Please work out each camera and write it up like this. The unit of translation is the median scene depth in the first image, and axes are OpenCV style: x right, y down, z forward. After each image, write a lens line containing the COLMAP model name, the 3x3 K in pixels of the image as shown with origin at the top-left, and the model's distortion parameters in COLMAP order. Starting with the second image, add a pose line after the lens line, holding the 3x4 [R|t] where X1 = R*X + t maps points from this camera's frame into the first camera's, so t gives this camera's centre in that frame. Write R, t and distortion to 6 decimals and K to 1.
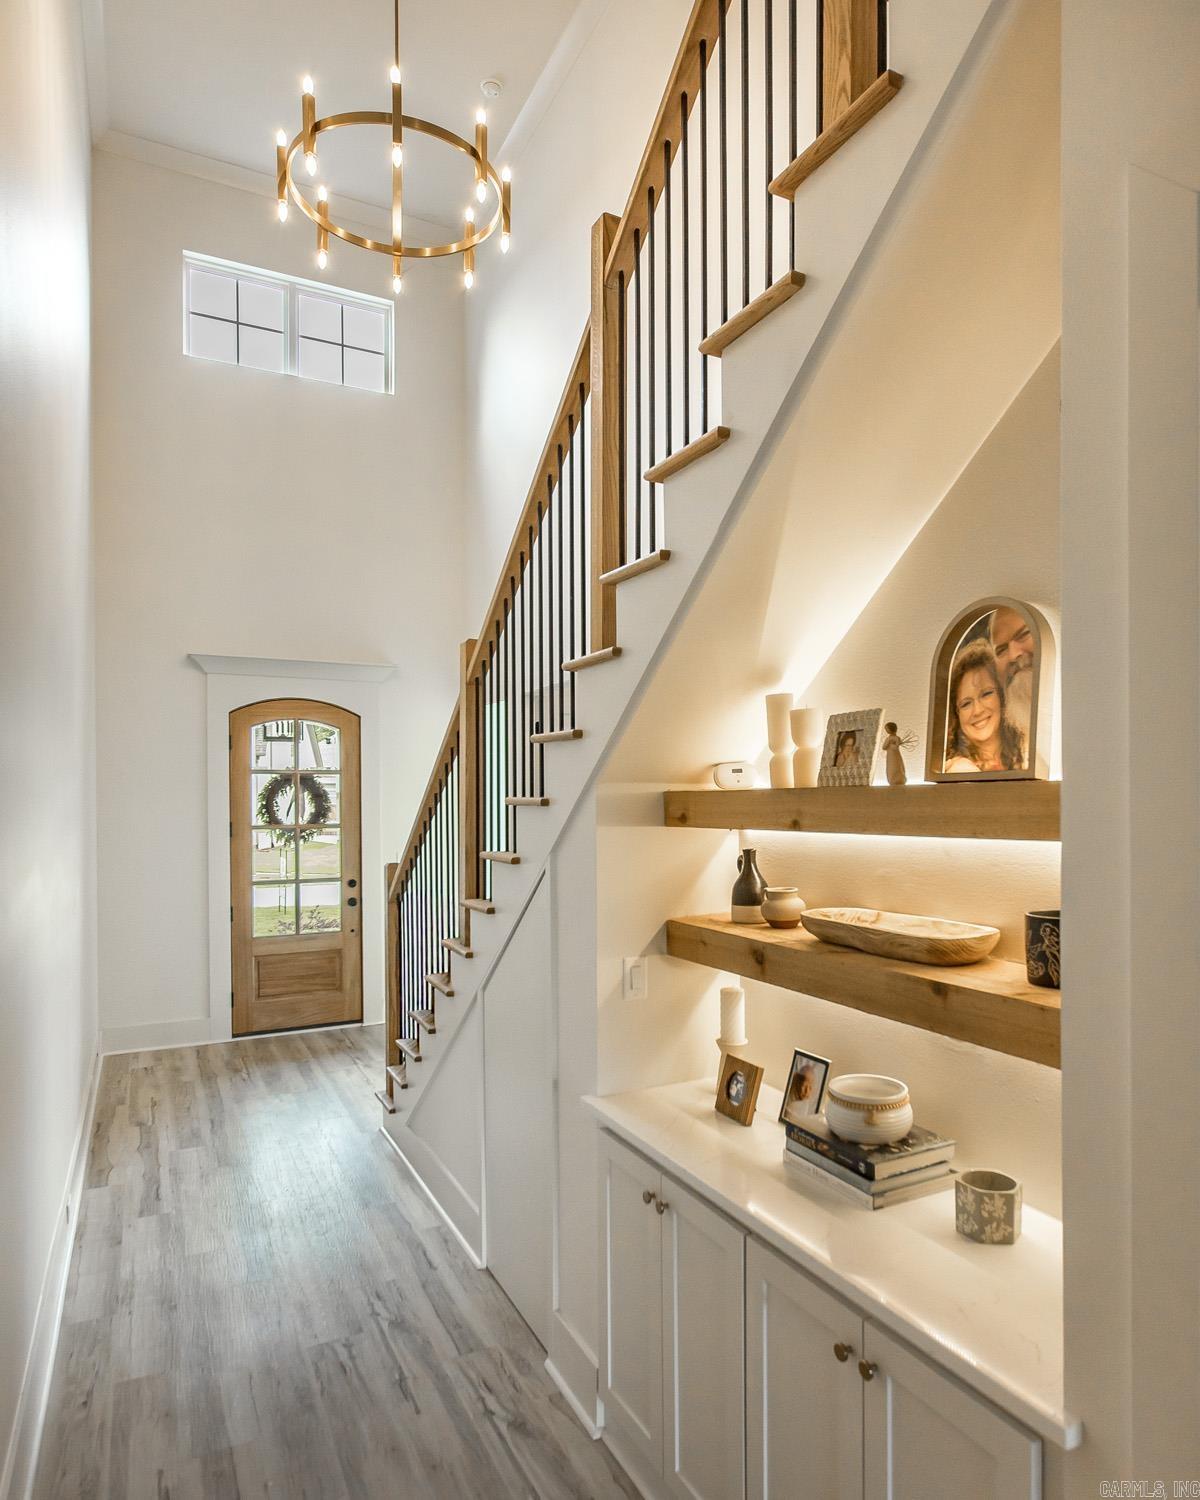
lens RADIAL K [[924.7, 0, 628.4], [0, 924.7, 793.2], [0, 0, 1]] dist [-0.002630, -0.001686]
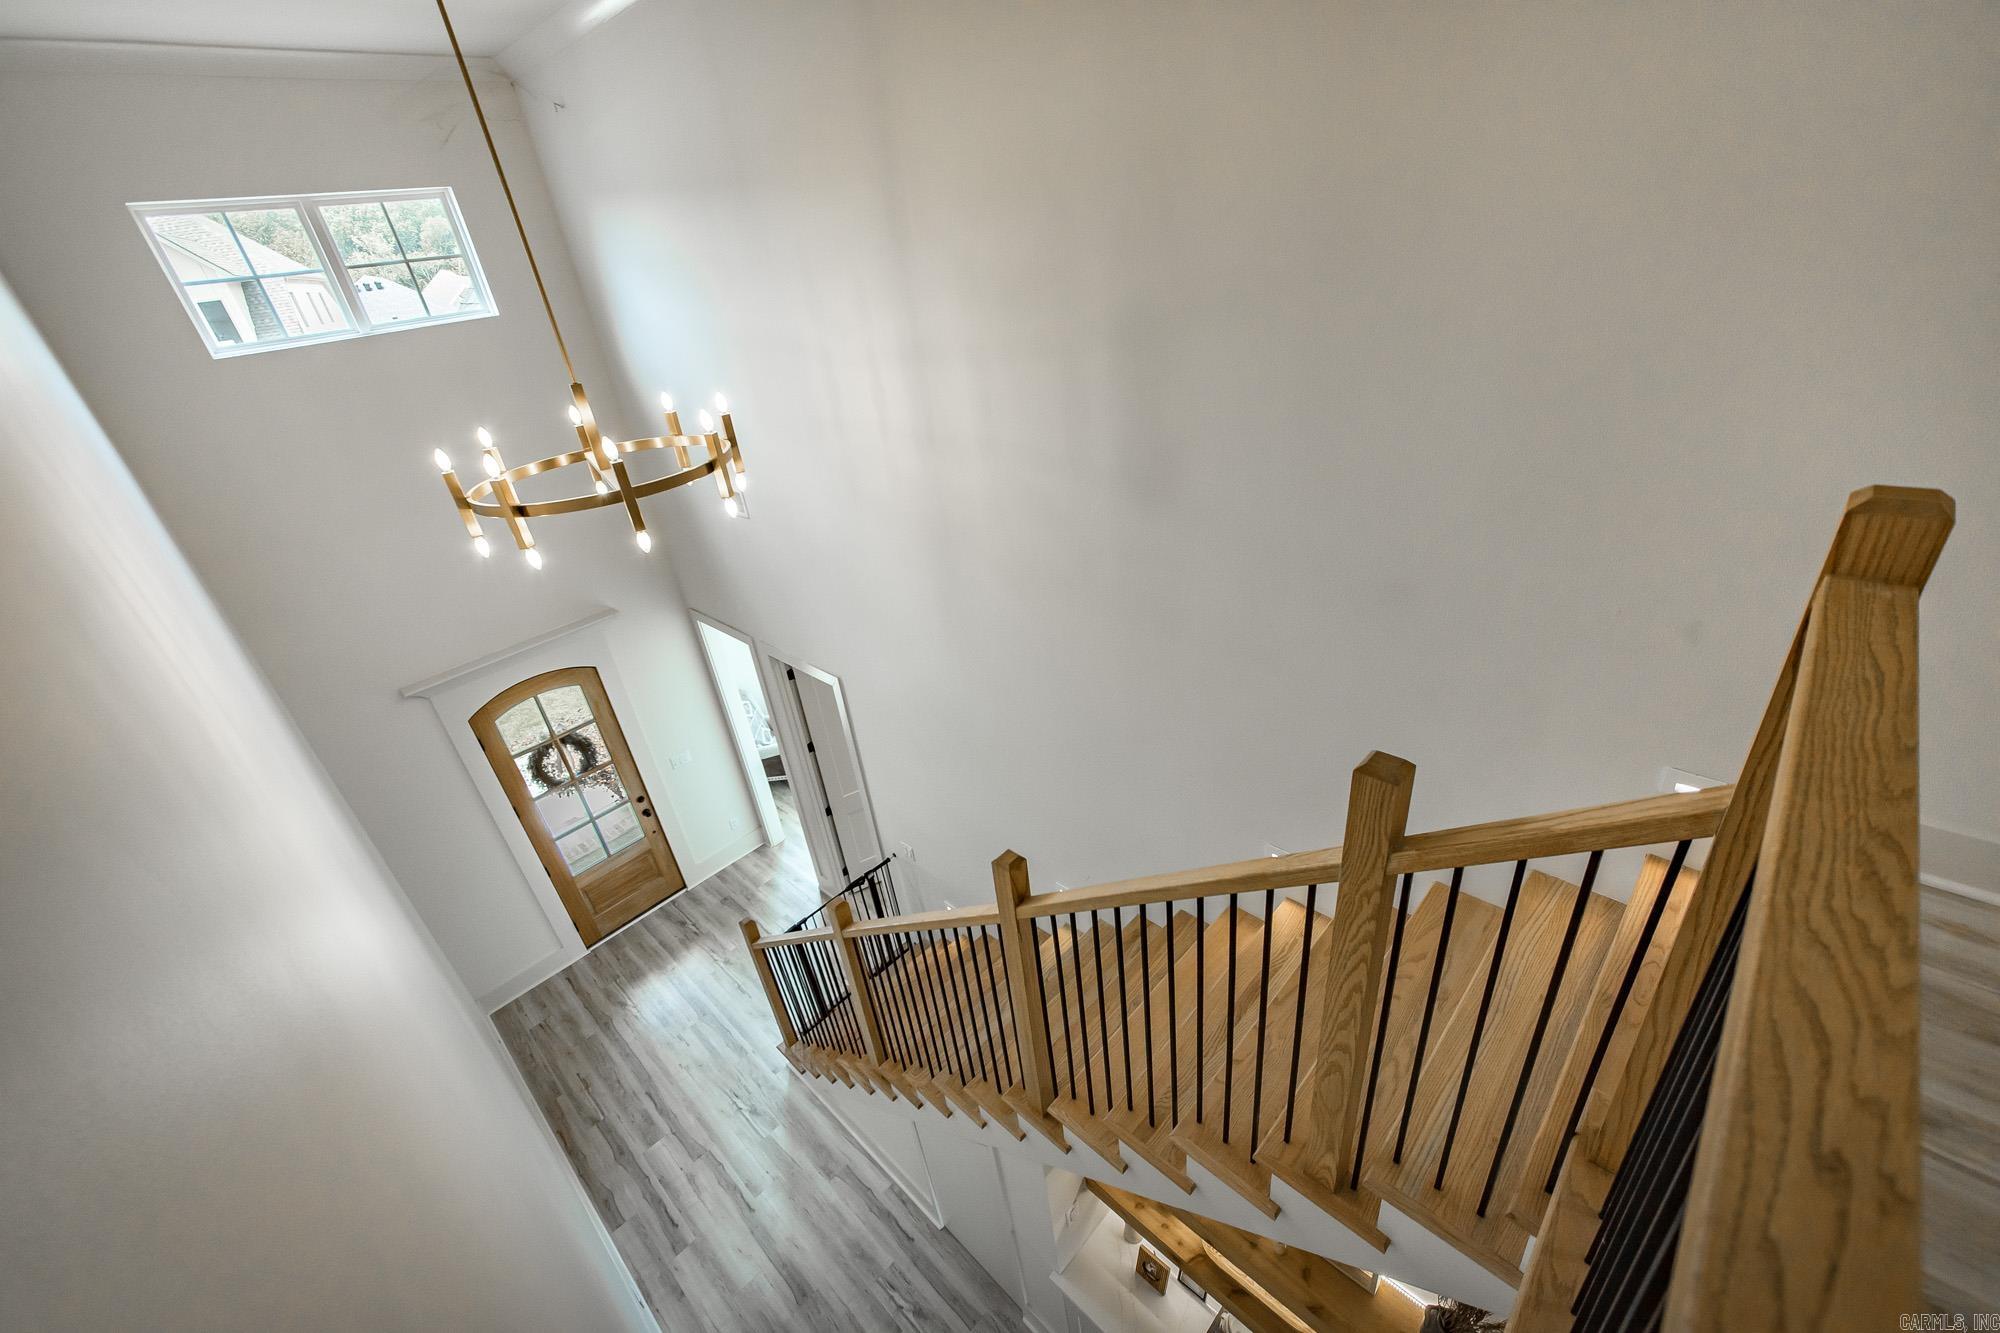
lens RADIAL K [[807.6, 0, 996.2], [0, 807.6, 672.3], [0, 0, 1]] dist [0.000219, 0.000360]
pose [[0.945079, -0.244653, 0.216729, -0.069934], [0.116150, 0.871211, 0.476971, -0.475992], [-0.305509, -0.425602, 0.851779, 0.107011]]
